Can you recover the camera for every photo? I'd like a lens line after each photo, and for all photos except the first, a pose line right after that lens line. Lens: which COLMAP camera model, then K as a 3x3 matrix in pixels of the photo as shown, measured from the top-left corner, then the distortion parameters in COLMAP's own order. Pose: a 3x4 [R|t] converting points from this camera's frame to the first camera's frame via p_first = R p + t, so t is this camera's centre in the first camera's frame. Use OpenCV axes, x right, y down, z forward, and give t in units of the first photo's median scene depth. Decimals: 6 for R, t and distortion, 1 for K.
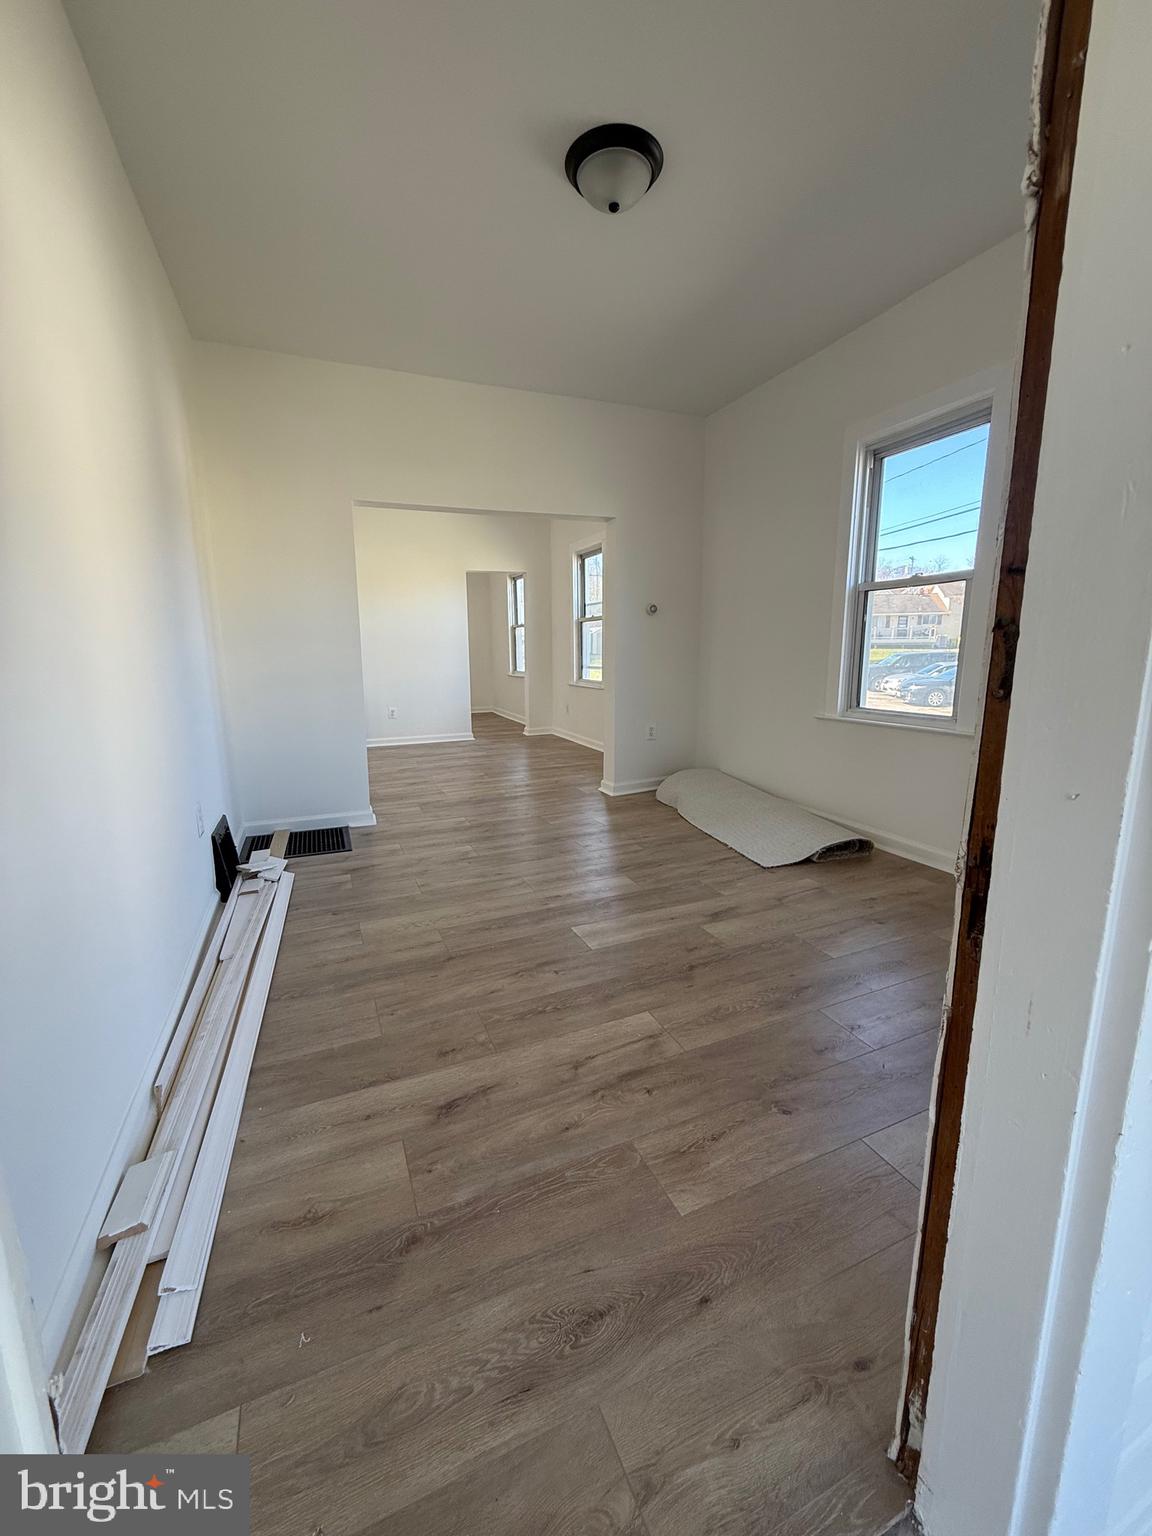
lens RADIAL K [[616.2, 0, 576.0], [0, 616.2, 768.0], [0, 0, 1]] dist [-0.000434, -0.000024]
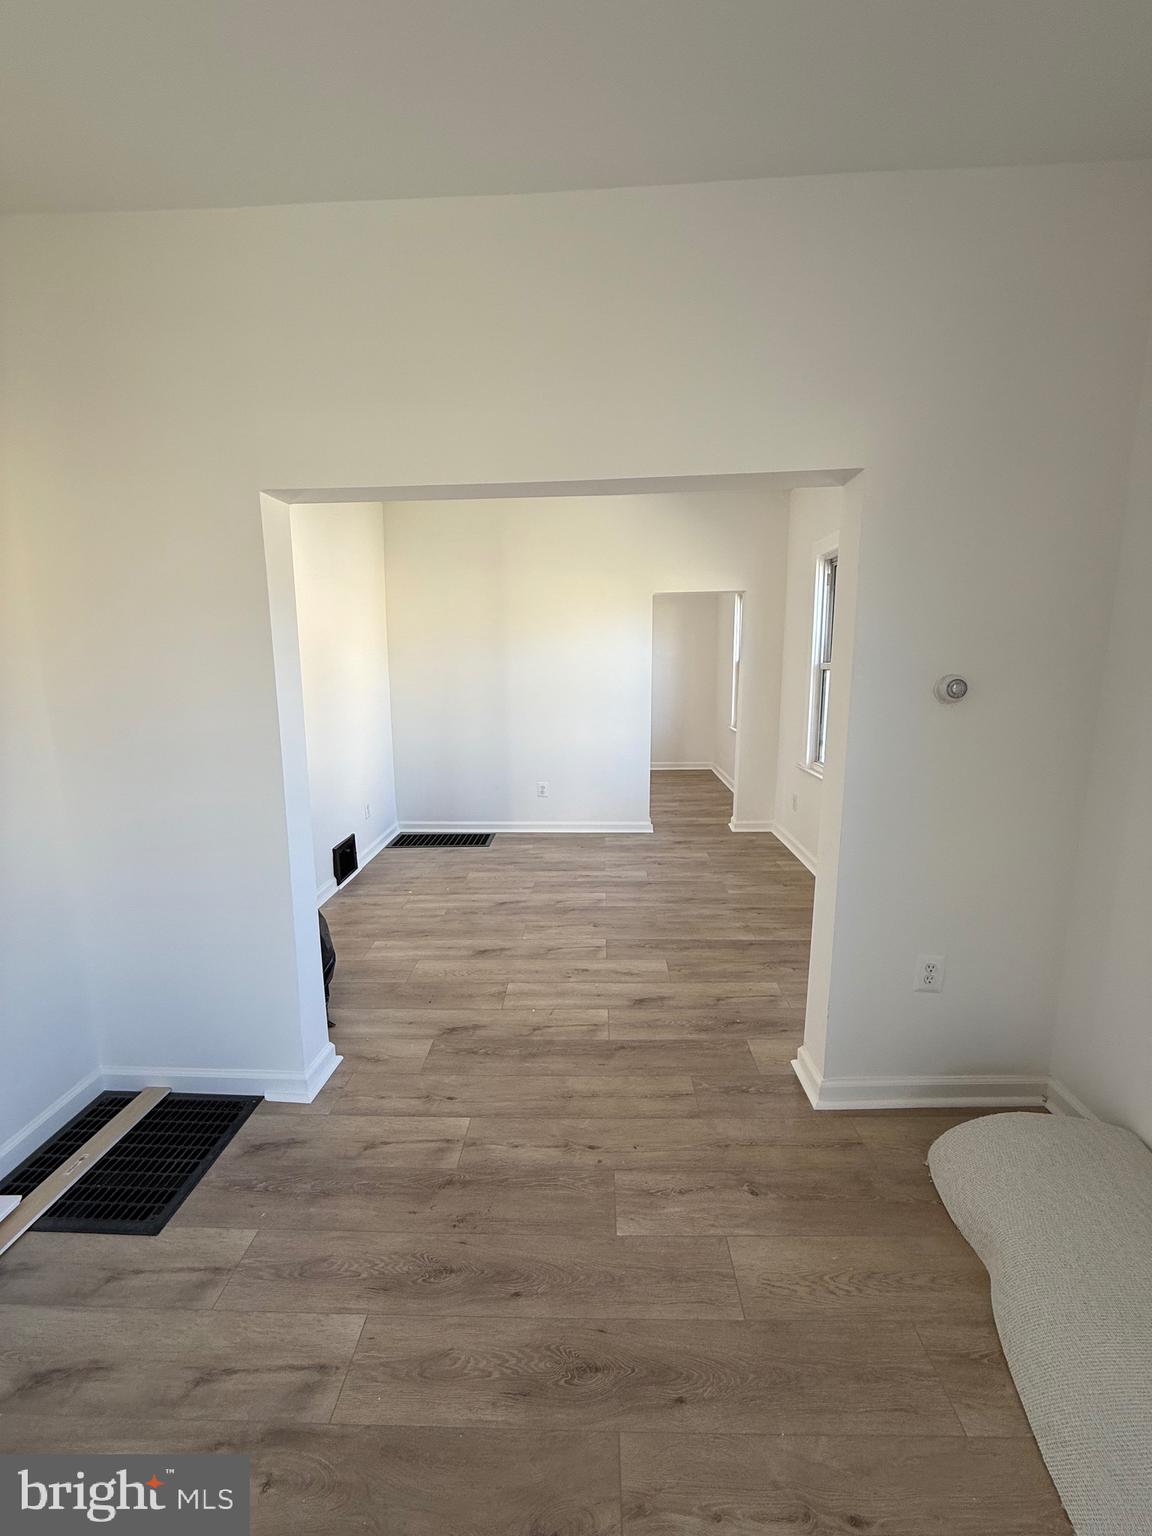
lens RADIAL K [[616.2, 0, 576.0], [0, 616.2, 768.0], [0, 0, 1]] dist [-0.000434, -0.000024]
pose [[0.905789, 0.069984, -0.417910, 0.072740], [-0.075749, 0.997123, 0.002802, -0.188948], [0.416904, 0.029118, 0.908484, 0.537631]]
